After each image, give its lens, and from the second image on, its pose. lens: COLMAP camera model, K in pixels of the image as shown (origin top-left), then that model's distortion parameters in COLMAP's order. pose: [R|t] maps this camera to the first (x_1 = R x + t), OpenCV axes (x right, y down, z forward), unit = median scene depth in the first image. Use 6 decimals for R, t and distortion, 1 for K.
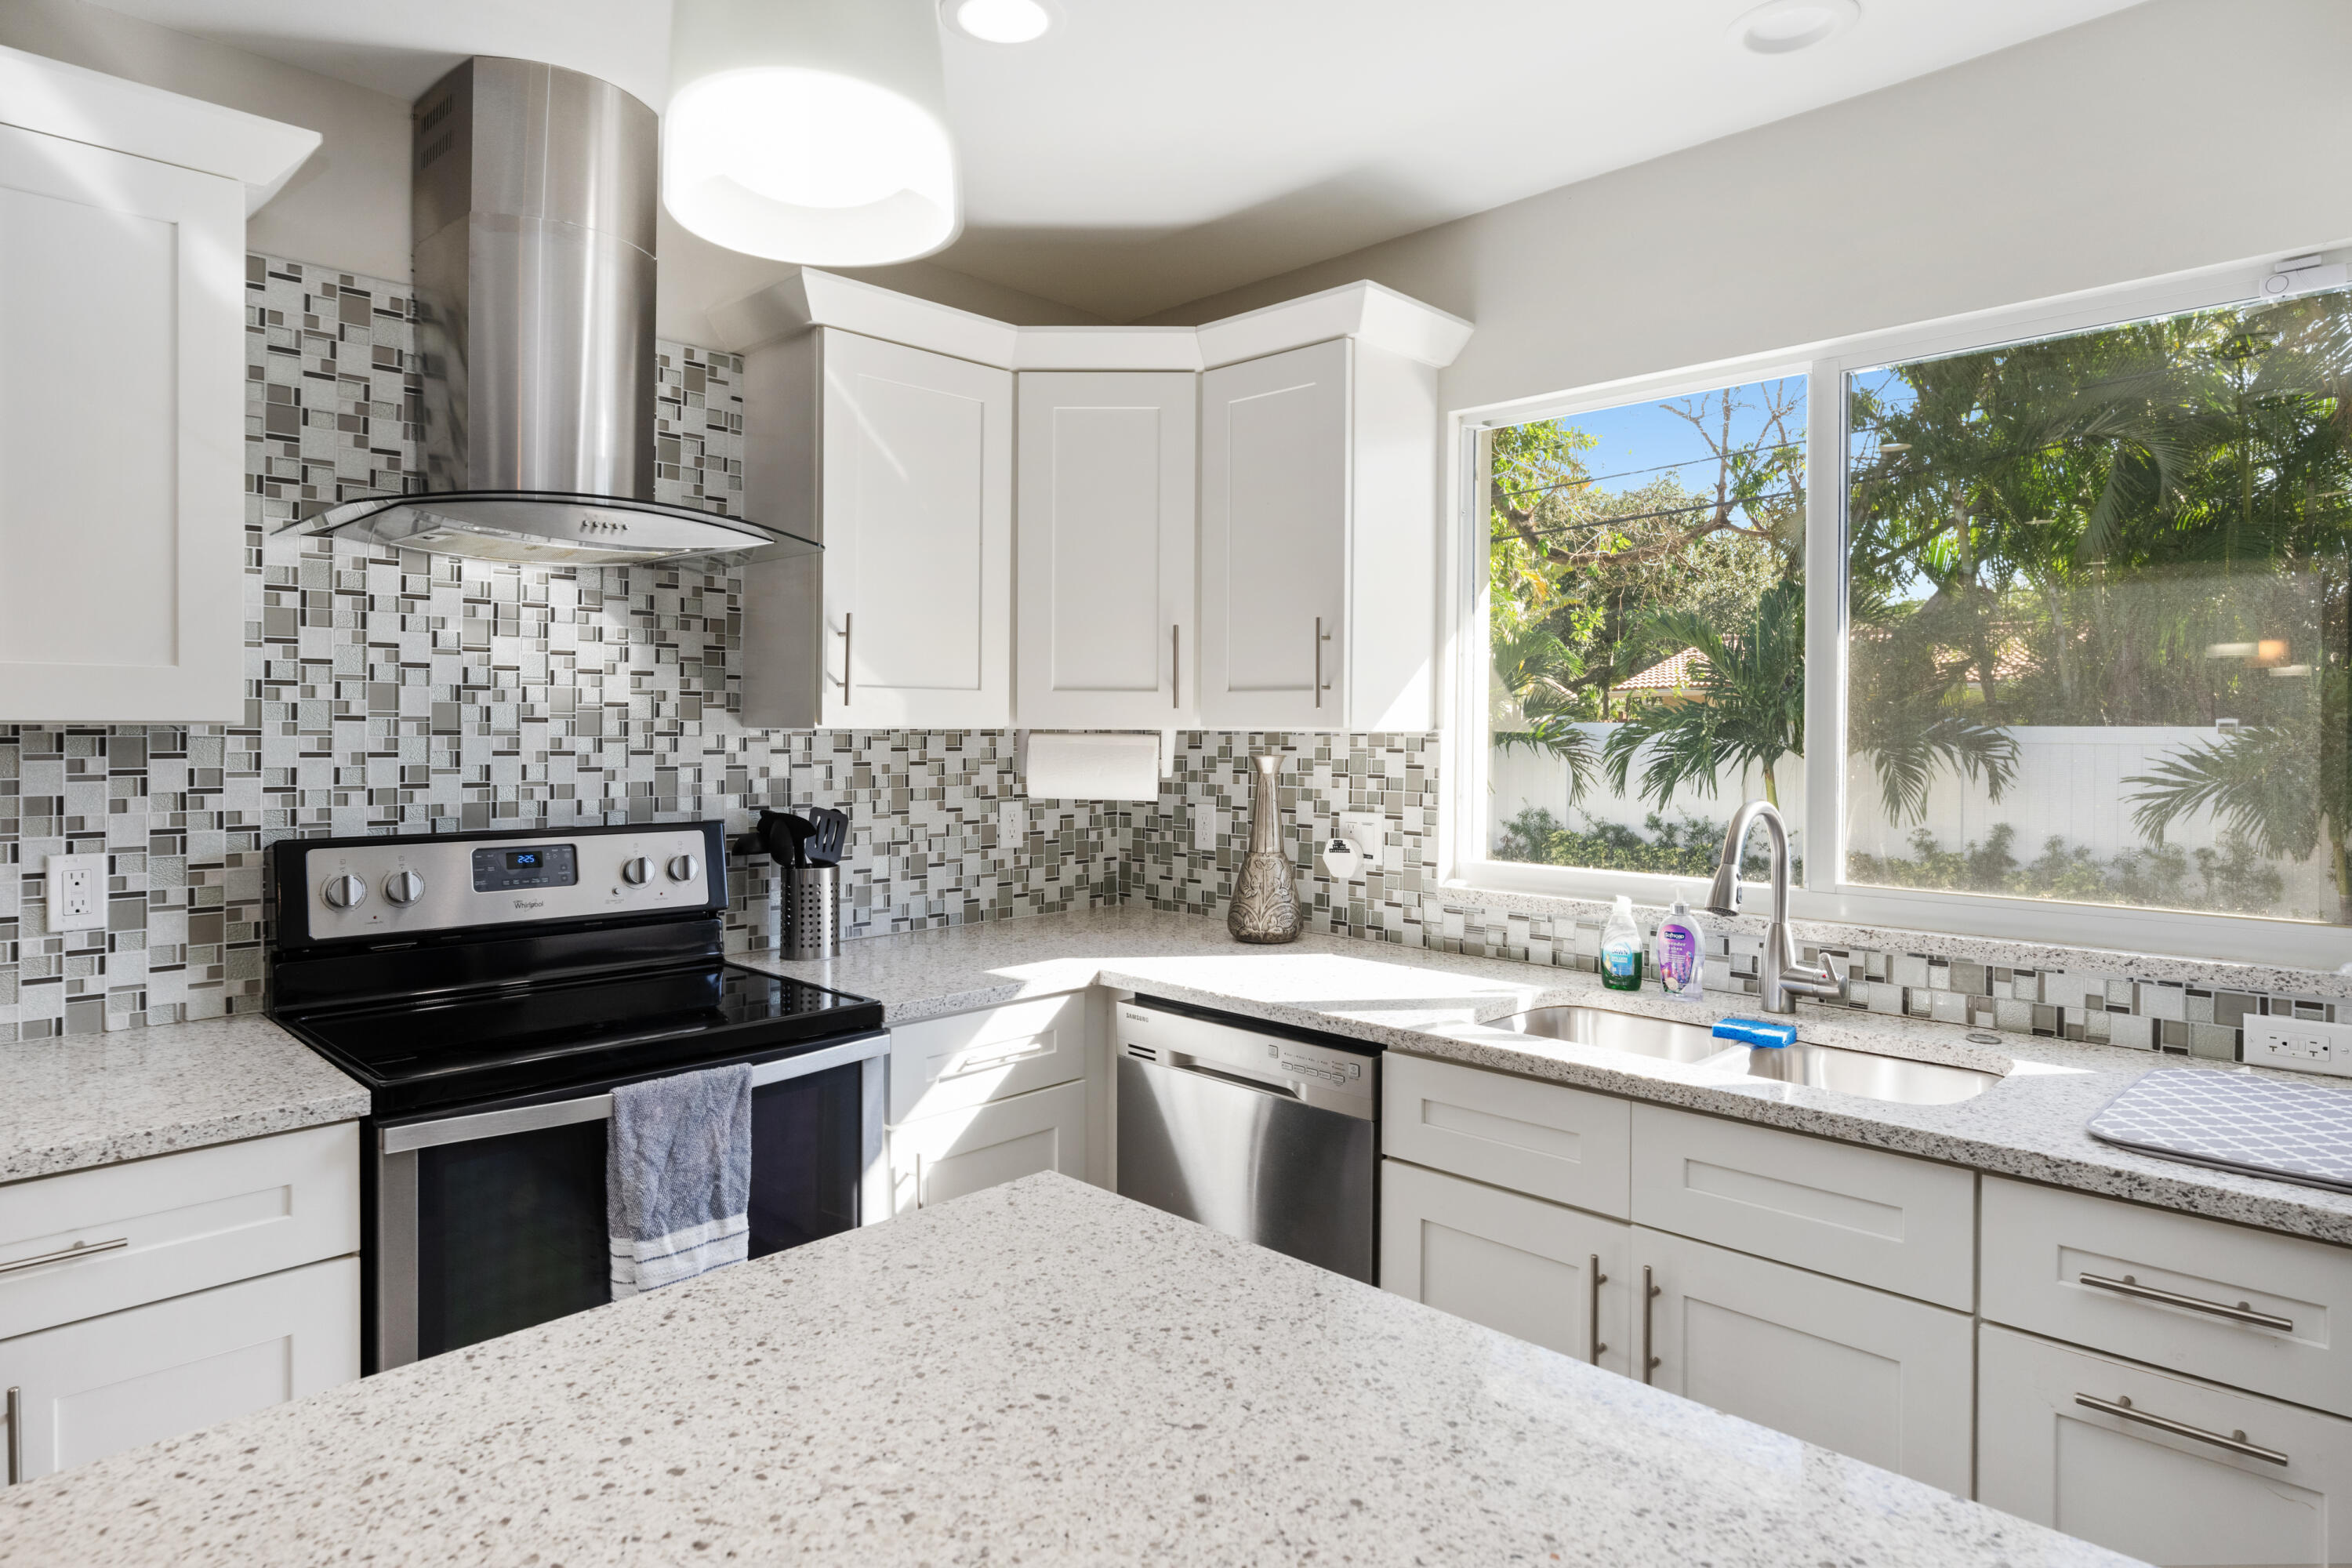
lens RADIAL K [[1331.6, 0, 1174.1], [0, 1331.6, 765.4], [0, 0, 1]] dist [0.002816, -0.000539]
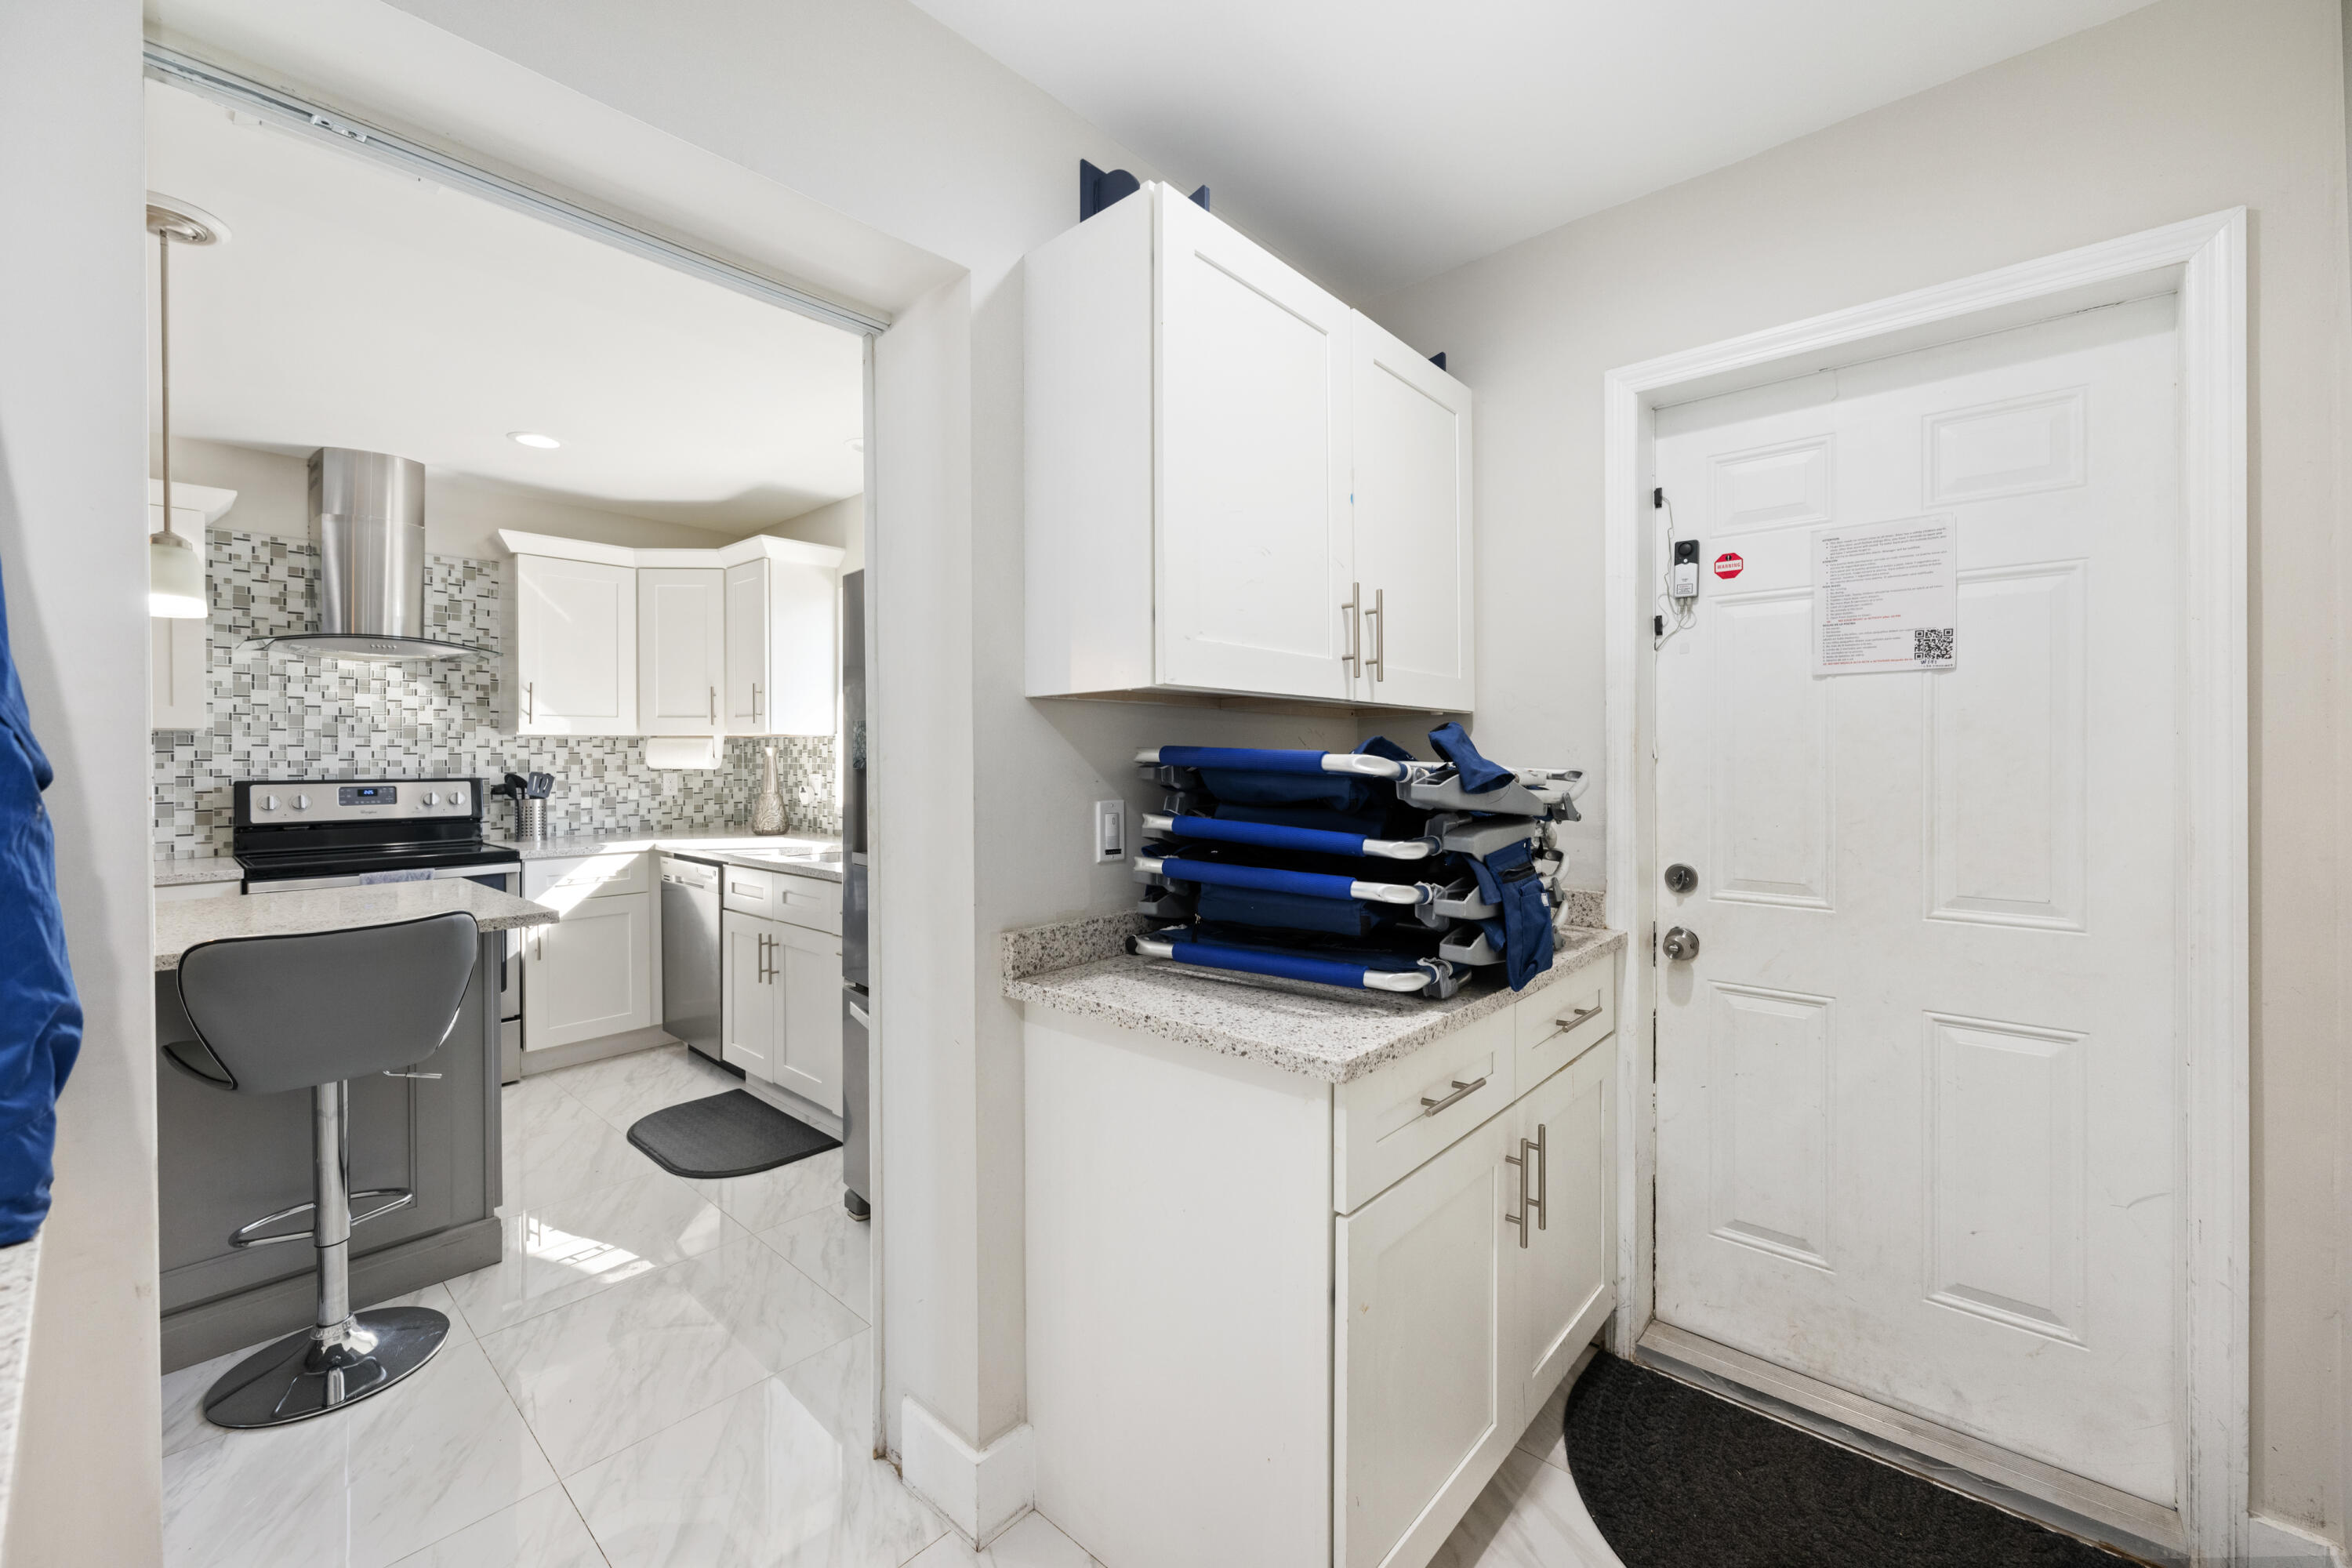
lens RADIAL K [[941.6, 0, 1179.5], [0, 941.6, 774.4], [0, 0, 1]] dist [0.002625, 0.000521]
pose [[0.998305, -0.008761, 0.057542, 0.747085], [0.009058, 0.999947, -0.004900, 0.057124], [-0.057496, 0.005412, 0.998331, -0.634448]]
